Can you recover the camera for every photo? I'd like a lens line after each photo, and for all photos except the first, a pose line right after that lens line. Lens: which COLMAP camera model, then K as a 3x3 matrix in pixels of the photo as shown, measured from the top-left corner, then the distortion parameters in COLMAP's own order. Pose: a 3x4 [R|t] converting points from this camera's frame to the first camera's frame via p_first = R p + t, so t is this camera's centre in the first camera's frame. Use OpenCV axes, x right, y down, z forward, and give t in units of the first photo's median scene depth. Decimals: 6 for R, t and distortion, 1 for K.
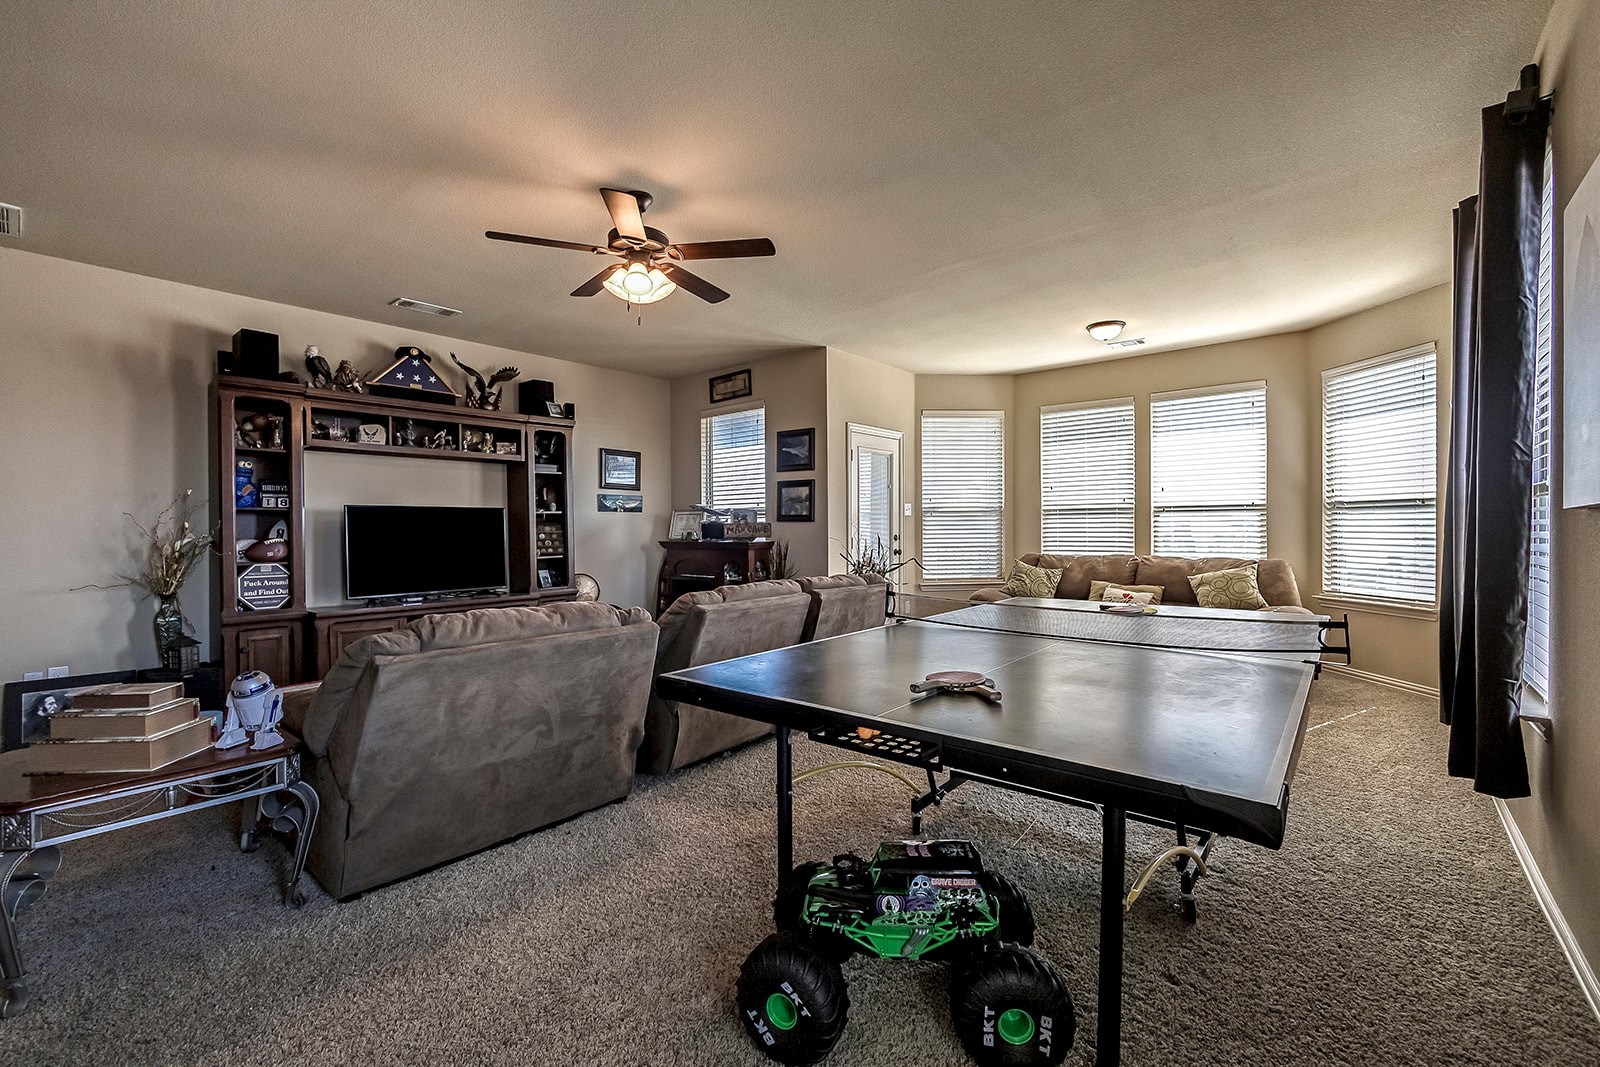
lens RADIAL K [[693.7, 0, 800.0], [0, 693.7, 533.5], [0, 0, 1]] dist [-0.003757, -0.000255]
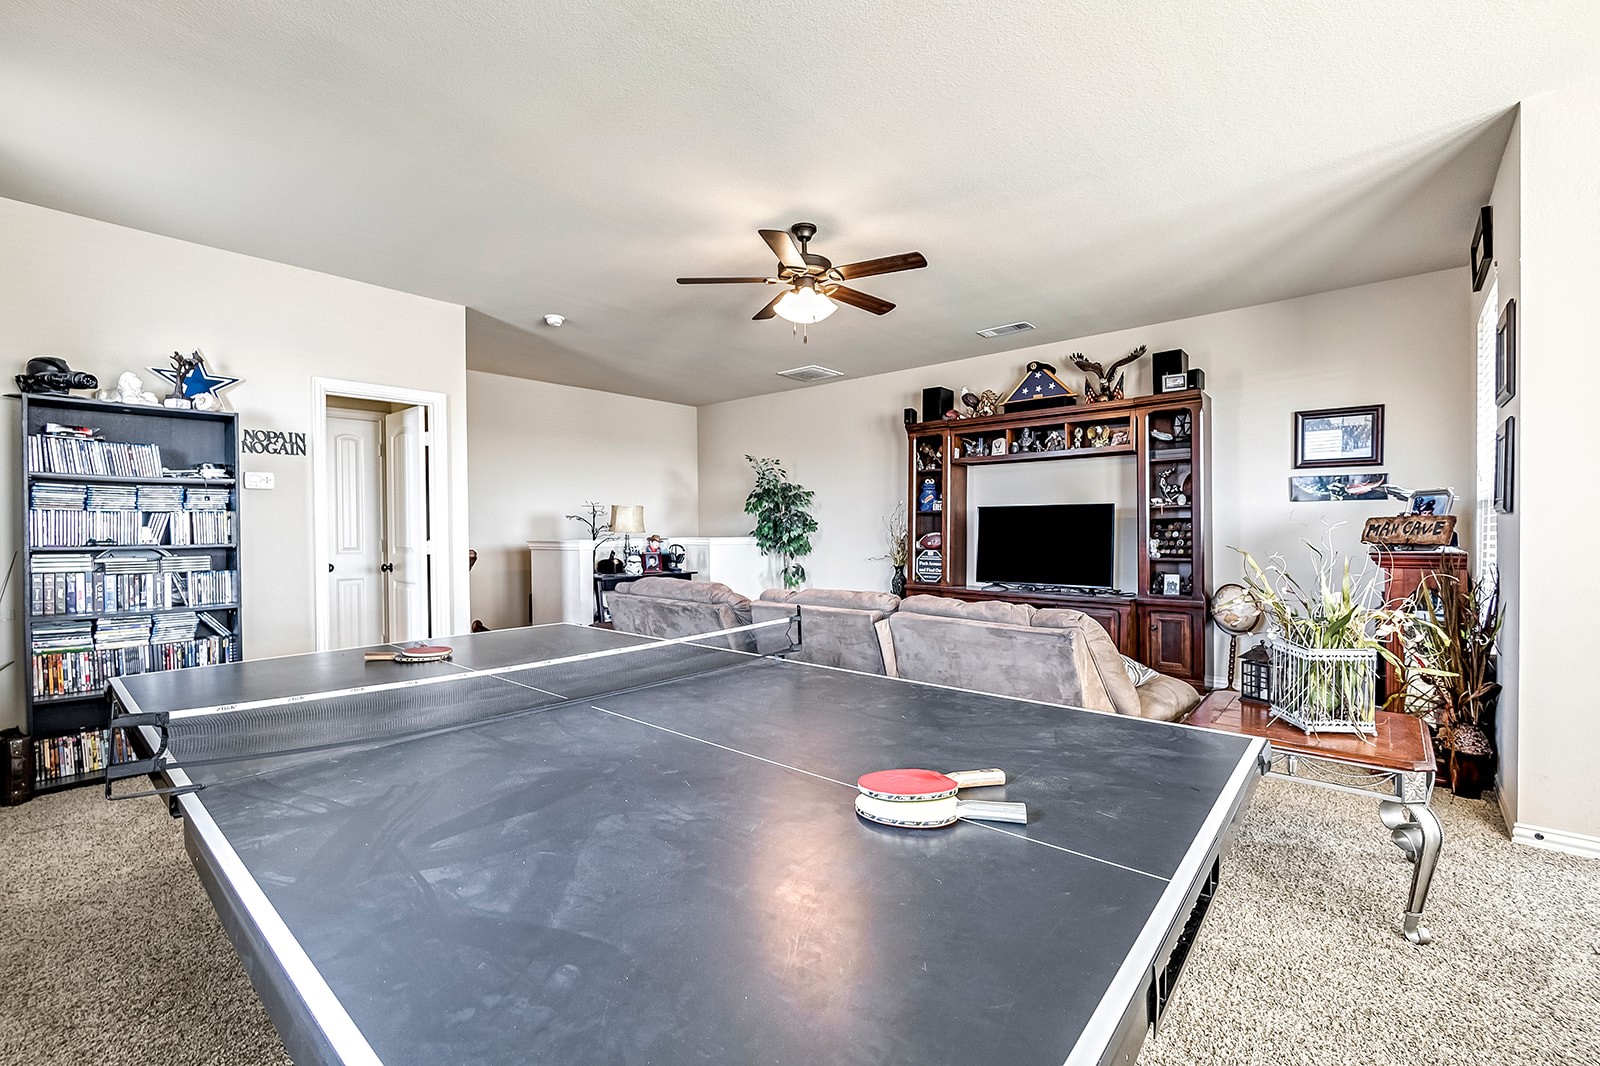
lens RADIAL K [[693.7, 0, 800.0], [0, 693.7, 533.0], [0, 0, 1]] dist [-0.003757, -0.000255]
pose [[-0.042619, 0.018140, -0.998927, 0.521400], [-0.001111, 0.999834, 0.018204, -0.013397], [0.999091, 0.001886, -0.042591, 0.613682]]
